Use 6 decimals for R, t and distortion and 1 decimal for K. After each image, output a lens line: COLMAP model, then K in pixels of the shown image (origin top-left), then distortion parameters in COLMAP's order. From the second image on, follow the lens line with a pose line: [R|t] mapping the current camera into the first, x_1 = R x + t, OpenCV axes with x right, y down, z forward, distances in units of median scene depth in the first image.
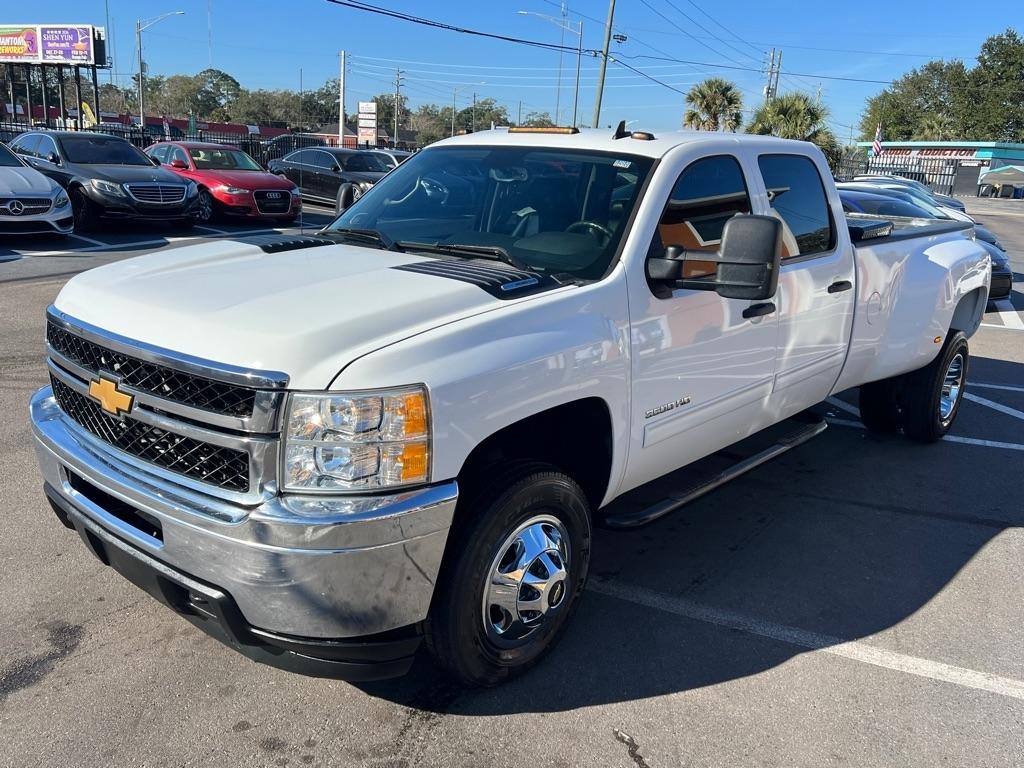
lens RADIAL K [[880.8, 0, 512.0], [0, 880.8, 384.0], [0, 0, 1]] dist [0.055312, -0.069903]
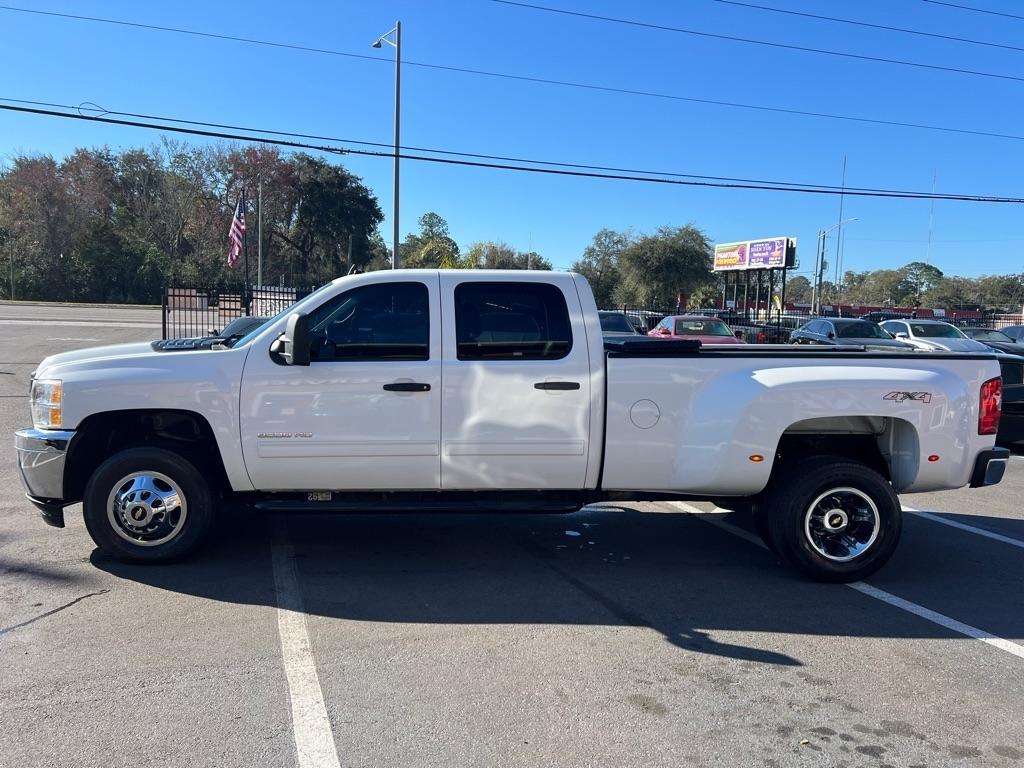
lens RADIAL K [[761.9, 0, 510.3], [0, 761.9, 392.5], [0, 0, 1]] dist [0.085432, -0.129540]
pose [[0.695919, 0.041256, -0.716934, 1.209888], [-0.170226, 0.979372, -0.108878, 0.024944], [0.697653, 0.197811, 0.688586, 0.274677]]
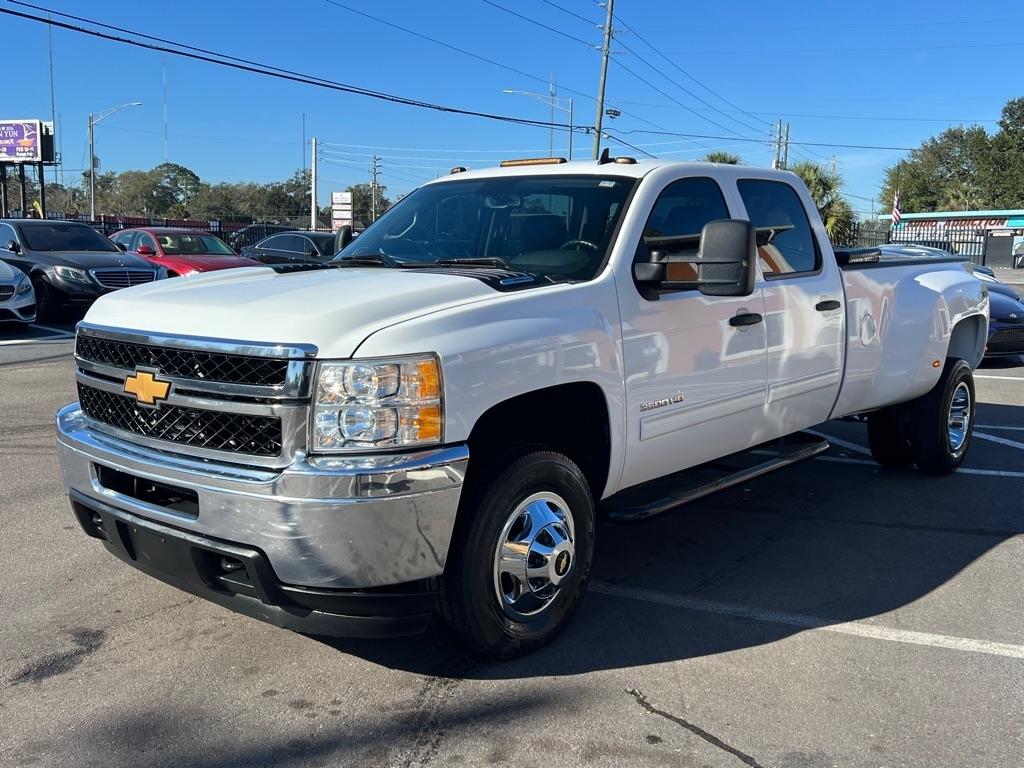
lens RADIAL K [[997.9, 0, 528.6], [0, 997.9, 366.1], [0, 0, 1]] dist [0.092630, -0.173348]
pose [[0.999037, -0.038269, 0.021459, -0.005375], [0.040750, 0.990599, -0.130590, 0.111267], [-0.016259, 0.131339, 0.991204, -0.158794]]
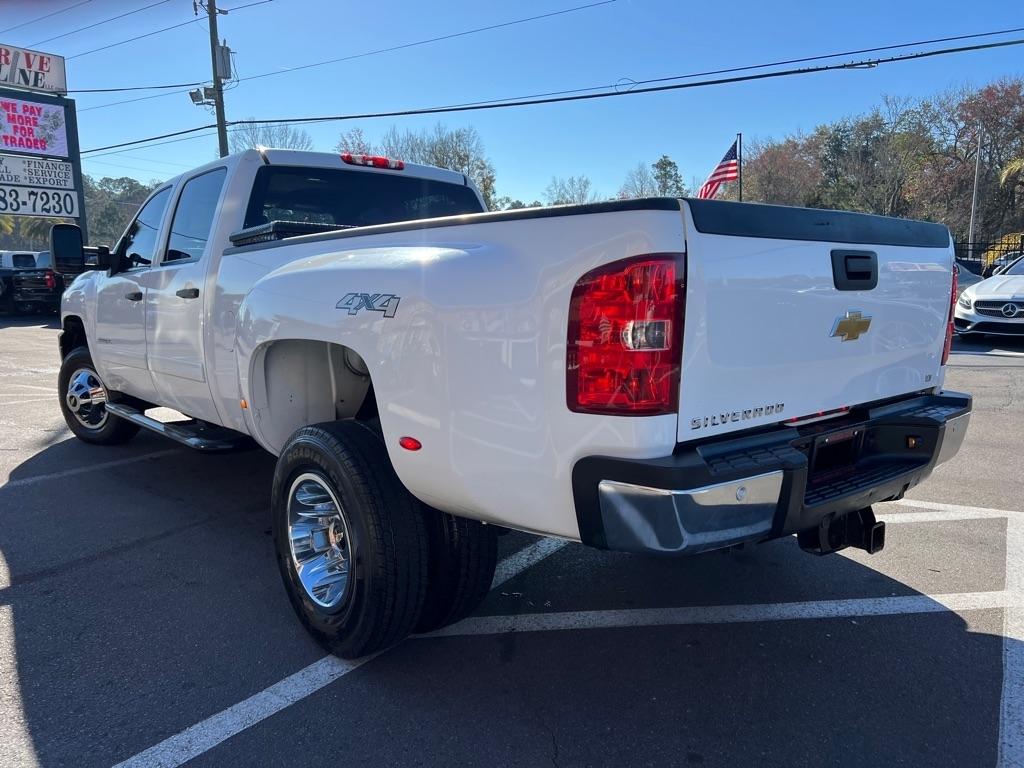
lens RADIAL K [[767.5, 0, 507.7], [0, 767.5, 390.0], [0, 0, 1]] dist [0.056862, -0.065118]
pose [[-0.144029, 0.091199, -0.985362, 1.318255], [-0.243881, 0.961759, 0.124663, -0.228461], [0.959050, 0.258267, -0.116280, 1.657576]]
